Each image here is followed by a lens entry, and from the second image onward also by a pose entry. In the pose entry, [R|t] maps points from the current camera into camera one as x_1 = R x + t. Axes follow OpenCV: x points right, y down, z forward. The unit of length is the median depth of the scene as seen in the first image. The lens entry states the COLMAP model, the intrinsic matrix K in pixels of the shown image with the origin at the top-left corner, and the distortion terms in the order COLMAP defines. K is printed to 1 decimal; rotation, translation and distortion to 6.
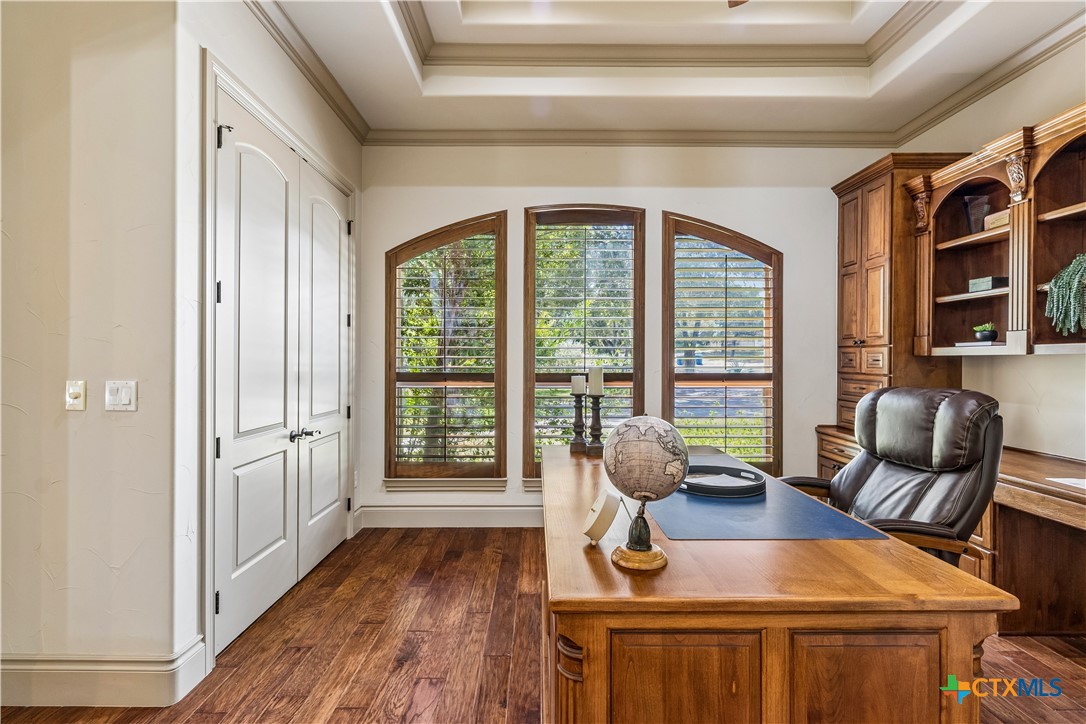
lens RADIAL K [[525.4, 0, 541.1], [0, 525.4, 360.9], [0, 0, 1]] dist [0.000577, -0.001469]
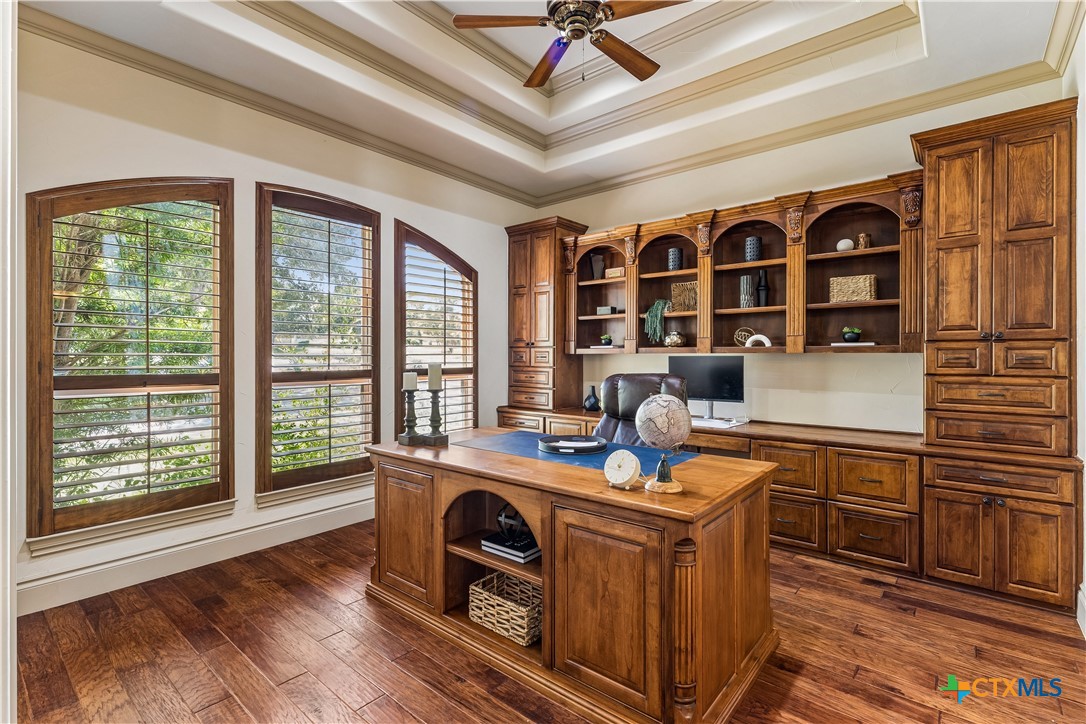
lens RADIAL K [[504.5, 0, 541.0], [0, 504.5, 358.8], [0, 0, 1]] dist [0.004655, -0.001514]
pose [[0.641440, -0.004783, 0.767159, -0.423956], [0.003067, 0.999989, 0.003671, -0.001225], [-0.767167, -0.000002, 0.641447, 0.122168]]
